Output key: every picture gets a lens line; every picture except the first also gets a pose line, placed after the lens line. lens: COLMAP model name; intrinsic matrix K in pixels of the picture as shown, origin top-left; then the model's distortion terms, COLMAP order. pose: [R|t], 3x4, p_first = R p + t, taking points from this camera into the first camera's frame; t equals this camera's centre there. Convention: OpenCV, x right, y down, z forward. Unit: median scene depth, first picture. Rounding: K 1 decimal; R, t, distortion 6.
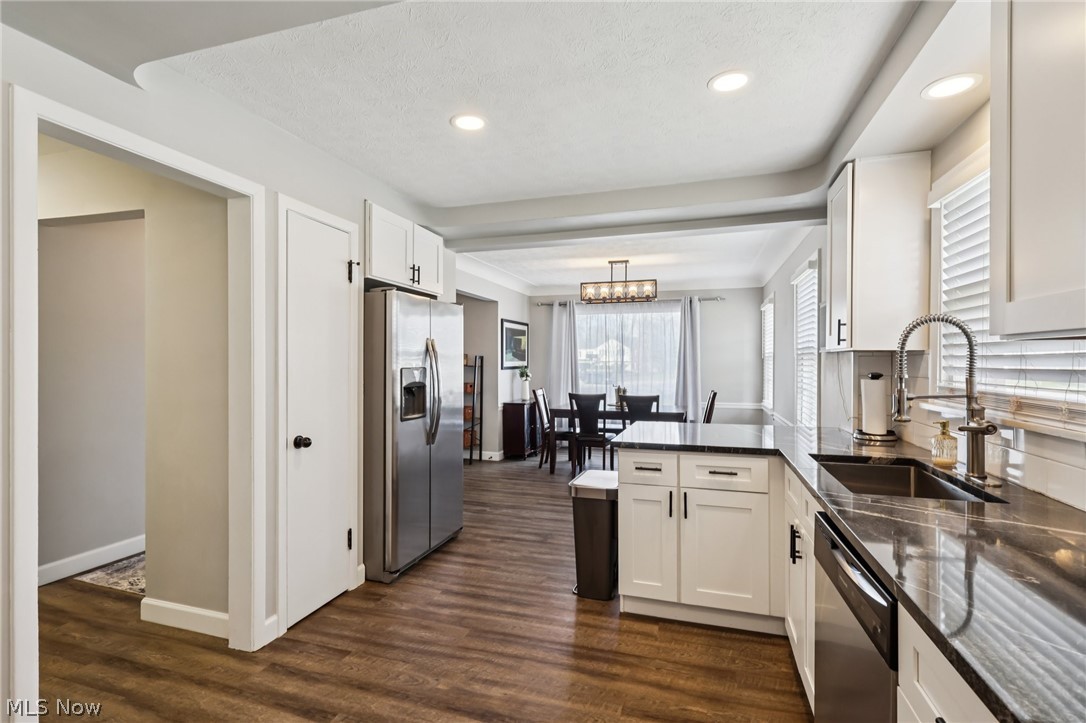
lens RADIAL K [[508.5, 0, 541.0], [0, 508.5, 362.8], [0, 0, 1]] dist [-0.000766, 0.000059]
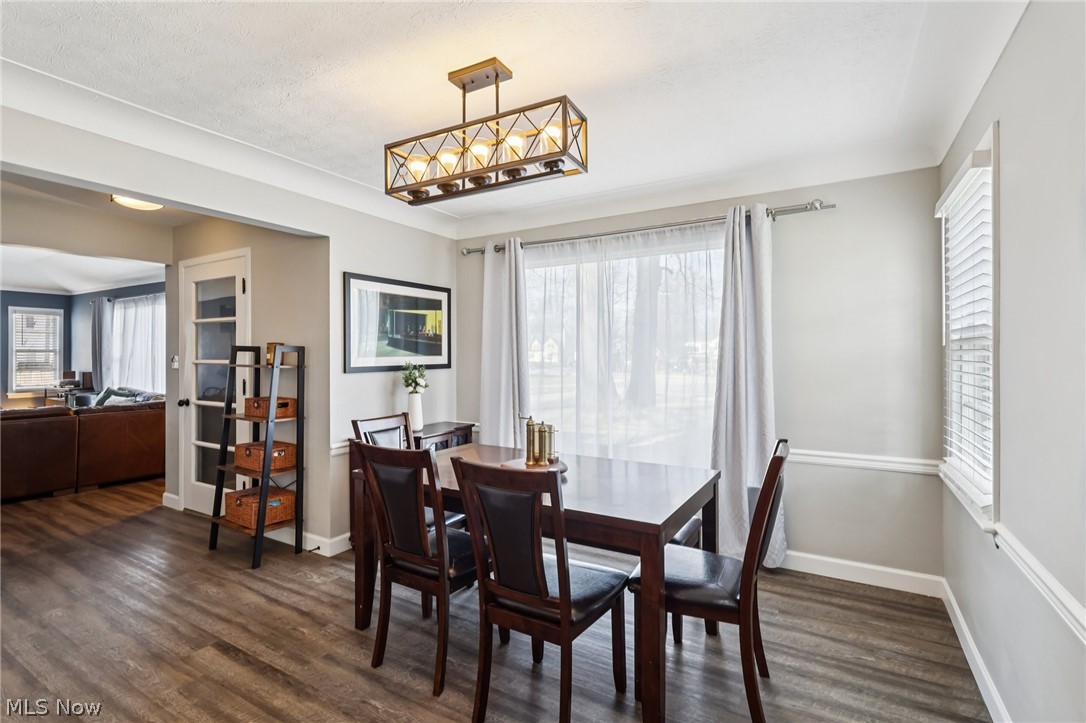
lens RADIAL K [[499.2, 0, 541.4], [0, 499.2, 354.1], [0, 0, 1]] dist [0.002344, 0.000254]
pose [[0.974480, -0.005445, -0.224407, 0.425138], [0.004224, 0.999974, -0.005917, -0.002772], [0.224433, 0.004818, 0.974478, 1.059243]]
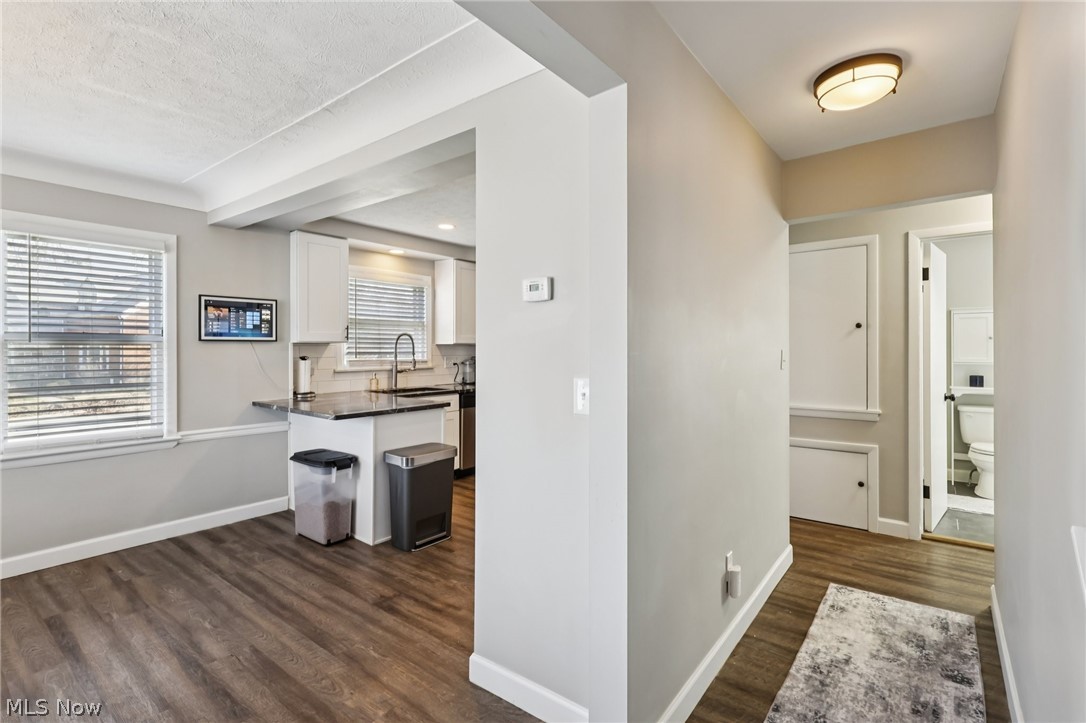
lens RADIAL K [[509.7, 0, 542.2], [0, 509.7, 346.8], [0, 0, 1]] dist [-0.000449, 0.000560]
pose [[-0.938104, 0.001122, 0.346352, -0.463442], [0.001333, 0.999999, 0.000371, -0.007477], [-0.346352, 0.000810, -0.938104, 1.685603]]
